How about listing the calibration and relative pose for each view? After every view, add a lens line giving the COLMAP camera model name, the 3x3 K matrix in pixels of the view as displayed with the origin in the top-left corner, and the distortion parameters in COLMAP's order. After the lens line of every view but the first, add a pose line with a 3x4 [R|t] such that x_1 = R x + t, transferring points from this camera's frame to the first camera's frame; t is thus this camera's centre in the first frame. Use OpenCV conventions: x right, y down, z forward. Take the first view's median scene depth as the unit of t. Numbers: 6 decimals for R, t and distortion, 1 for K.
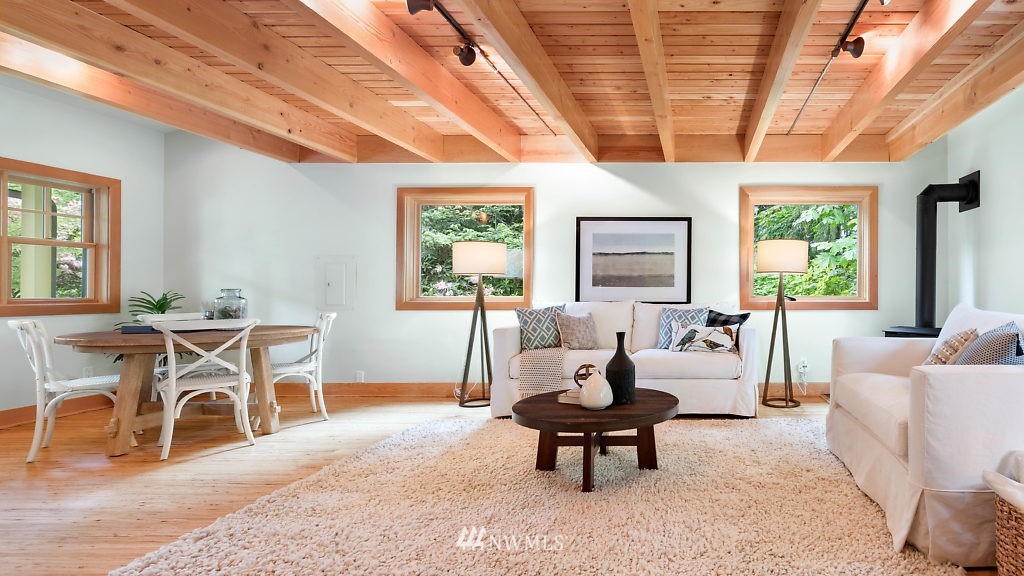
lens RADIAL K [[444.0, 0, 512.1], [0, 444.0, 295.1], [0, 0, 1]] dist [-0.005325, -0.000303]
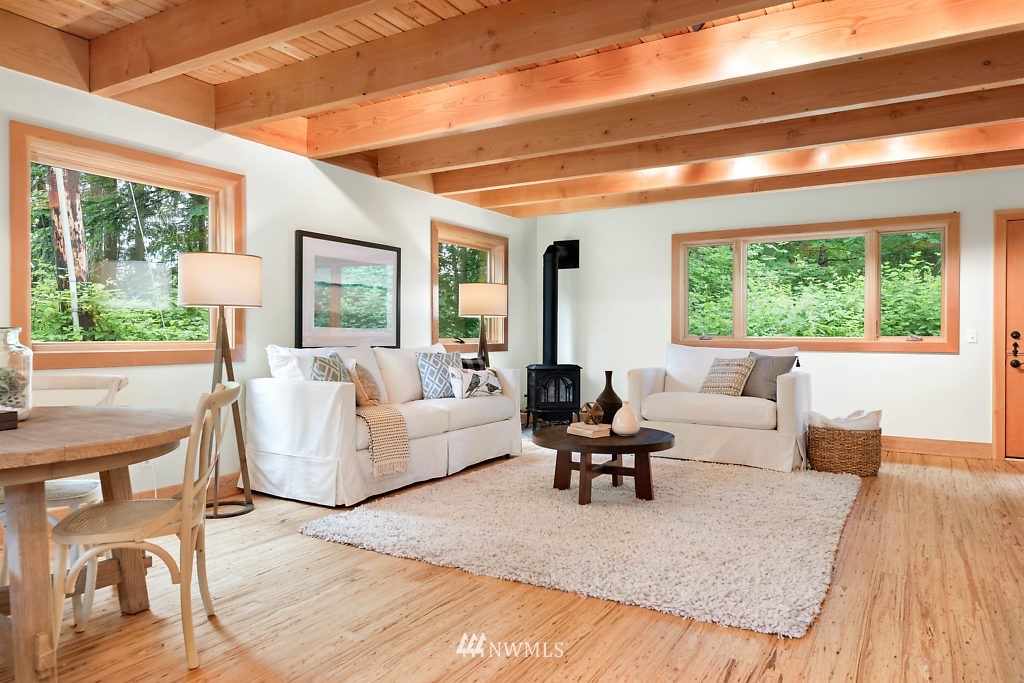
lens RADIAL K [[679.4, 0, 512.1], [0, 679.4, 337.7], [0, 0, 1]] dist [0.002293, 0.001159]
pose [[0.506829, -0.002468, 0.862043, -0.628141], [0.001833, 0.999997, 0.001785, -0.002680], [-0.862045, 0.000676, 0.506832, 0.144205]]
